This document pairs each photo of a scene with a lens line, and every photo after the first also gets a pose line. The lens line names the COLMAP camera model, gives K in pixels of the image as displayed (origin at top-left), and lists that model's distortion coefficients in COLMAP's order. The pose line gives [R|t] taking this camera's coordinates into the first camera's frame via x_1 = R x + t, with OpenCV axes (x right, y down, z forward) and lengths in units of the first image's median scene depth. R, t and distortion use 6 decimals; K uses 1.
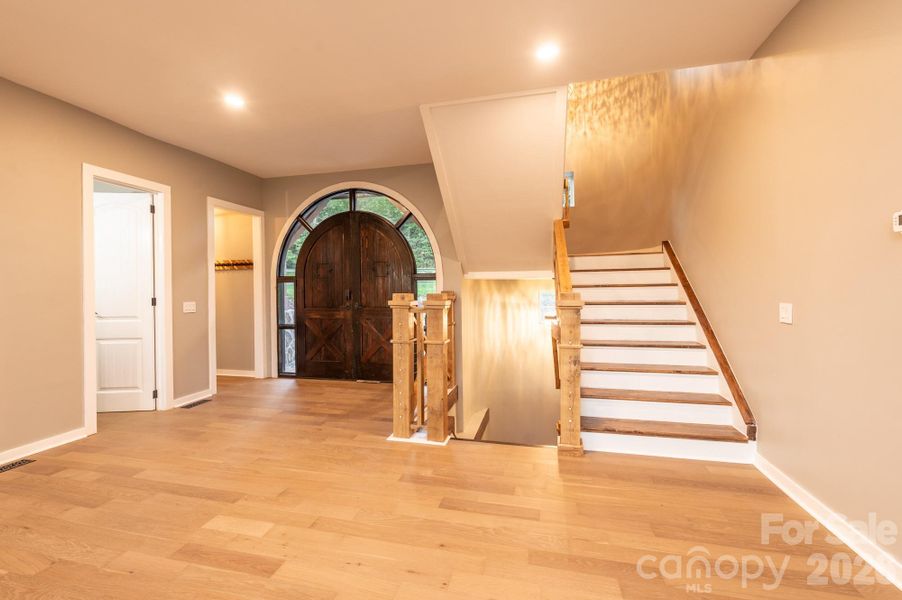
lens RADIAL K [[400.1, 0, 439.8], [0, 400.1, 287.7], [0, 0, 1]] dist [0.004632, 0.000306]
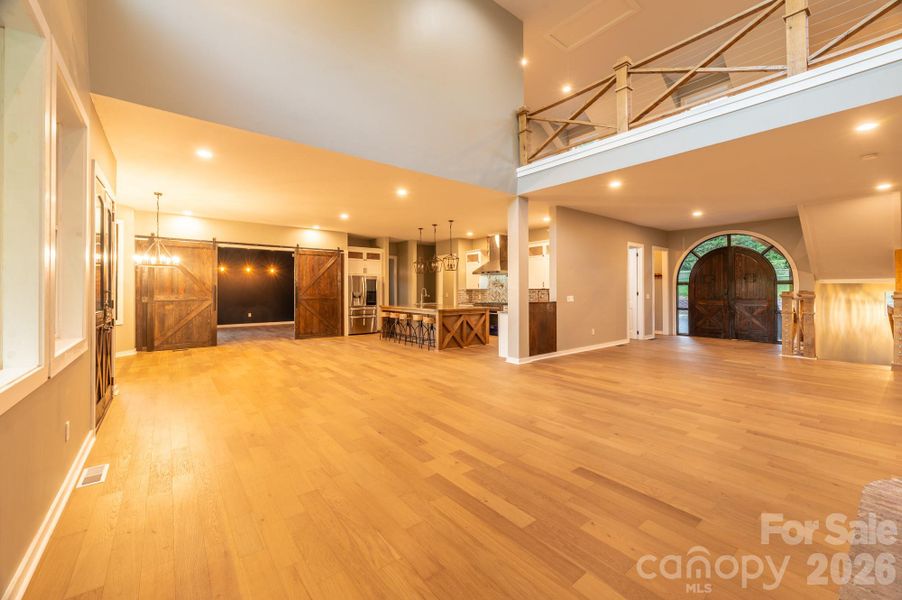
lens RADIAL K [[362.6, 0, 453.5], [0, 362.6, 288.0], [0, 0, 1]] dist [-0.000937, -0.000148]
pose [[0.796966, 0.006100, -0.603994, -0.219236], [-0.005267, 0.999981, 0.003150, -0.000244], [0.604002, 0.000670, 0.796983, -1.061317]]
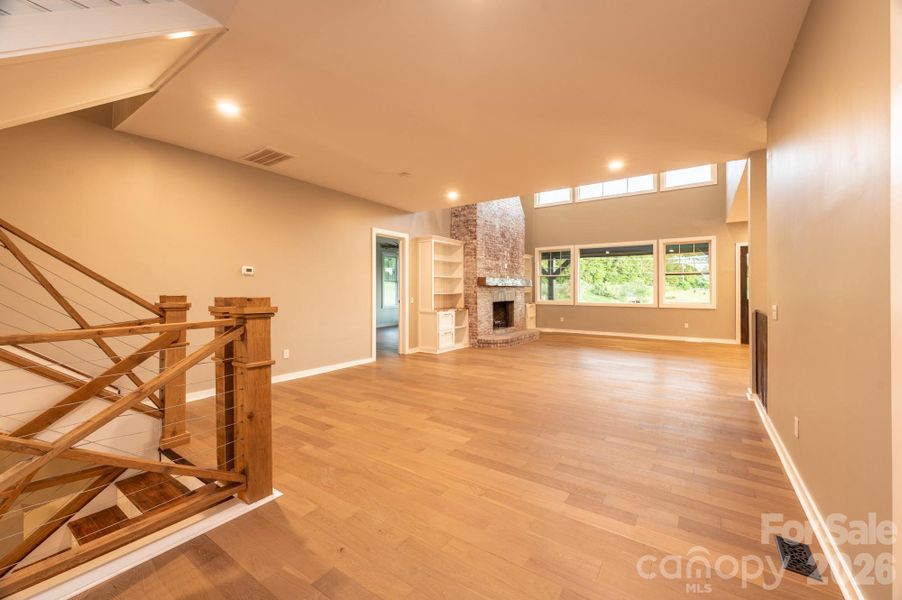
lens RADIAL K [[362.6, 0, 453.2], [0, 362.6, 291.6], [0, 0, 1]] dist [-0.000937, -0.000148]
pose [[-0.939145, 0.008851, 0.343406, -0.396171], [0.008562, 0.999961, -0.002359, 0.007704], [-0.343414, 0.000725, -0.939184, 0.913864]]
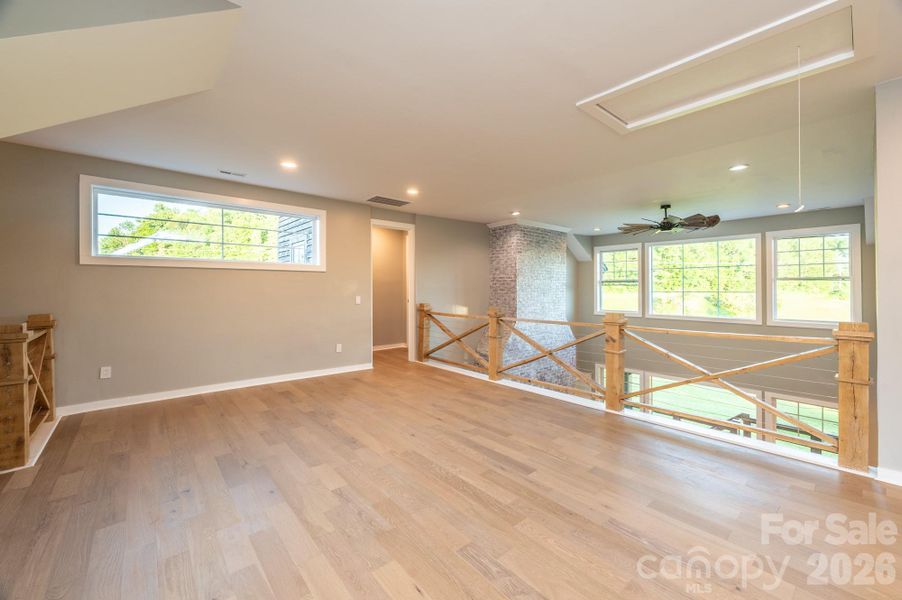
lens RADIAL K [[362.6, 0, 453.1], [0, 362.6, 285.5], [0, 0, 1]] dist [-0.000937, -0.000148]
pose [[-0.821531, 0.015288, 0.569959, -0.555660], [0.012334, 0.999883, -0.009042, -0.594757], [-0.570031, -0.000398, -0.821623, 0.607717]]
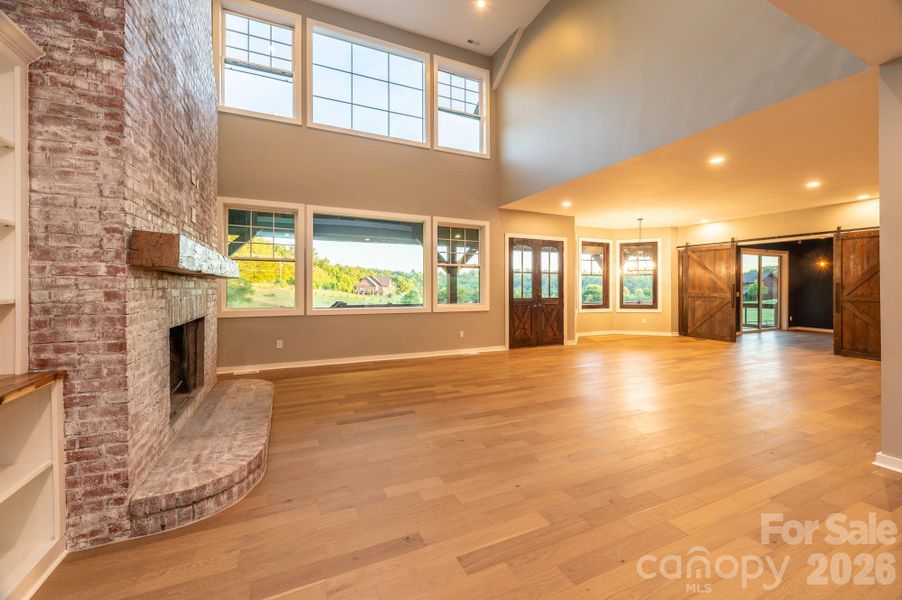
lens RADIAL K [[362.6, 0, 455.8], [0, 362.6, 287.0], [0, 0, 1]] dist [-0.000937, -0.000148]
pose [[-0.772426, 0.007665, -0.635058, -0.010389], [0.008204, 0.999964, 0.002090, 0.000860], [0.635052, -0.003596, -0.772461, -0.039127]]
